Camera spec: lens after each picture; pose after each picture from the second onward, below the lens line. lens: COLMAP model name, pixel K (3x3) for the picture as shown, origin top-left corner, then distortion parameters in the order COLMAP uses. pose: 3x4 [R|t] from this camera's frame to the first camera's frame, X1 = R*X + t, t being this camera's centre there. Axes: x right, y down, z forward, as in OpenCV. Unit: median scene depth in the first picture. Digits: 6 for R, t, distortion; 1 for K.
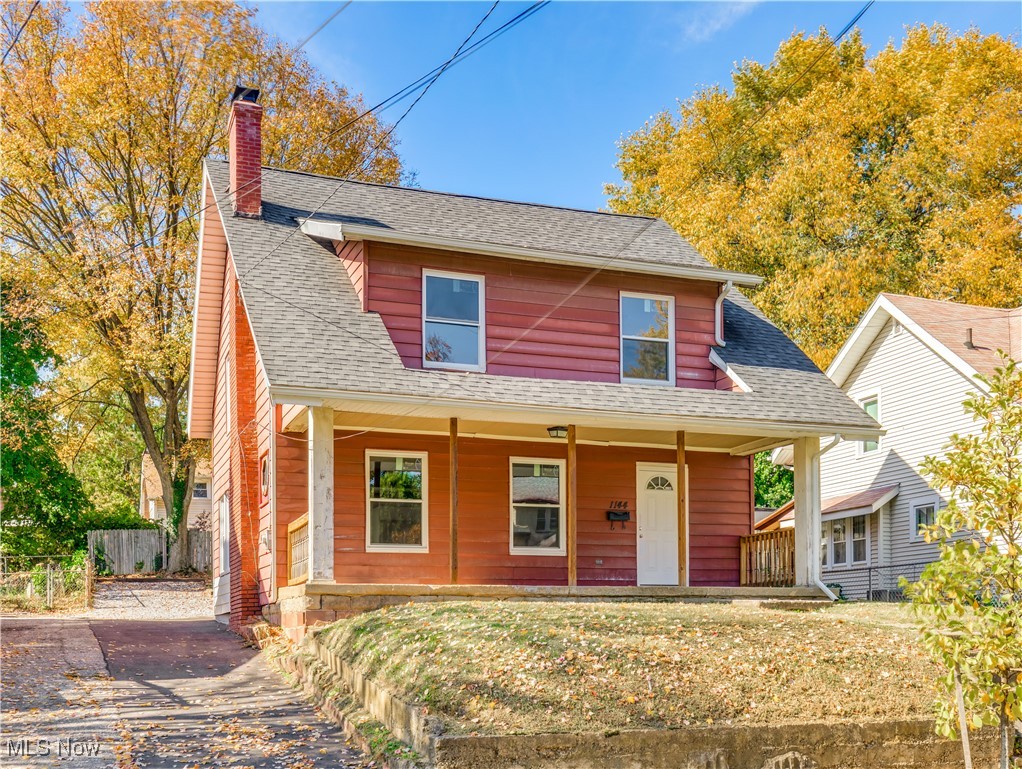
lens RADIAL K [[1005.4, 0, 503.1], [0, 1005.4, 424.6], [0, 0, 1]] dist [0.011641, 0.000000]
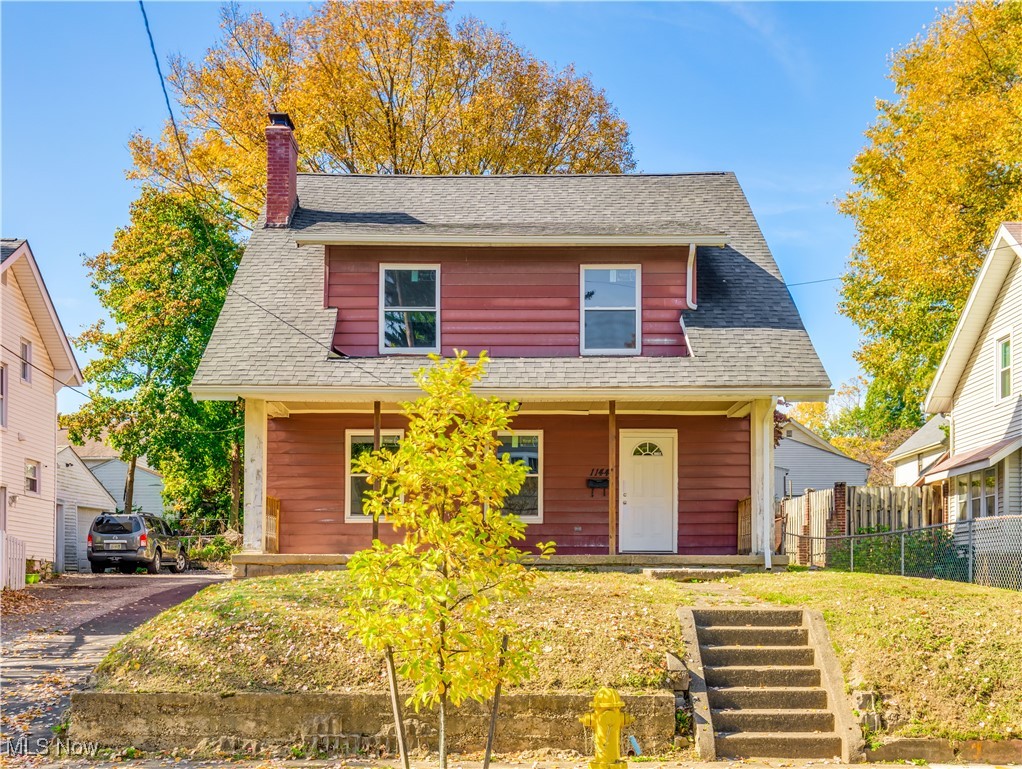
lens RADIAL K [[1005.4, 0, 500.7], [0, 1005.4, 362.0], [0, 0, 1]] dist [0.011641, 0.000000]
pose [[0.947766, -0.059279, -0.313408, 0.360982], [0.054683, 0.998229, -0.023442, -0.014075], [0.314243, 0.005080, 0.949329, -0.001111]]
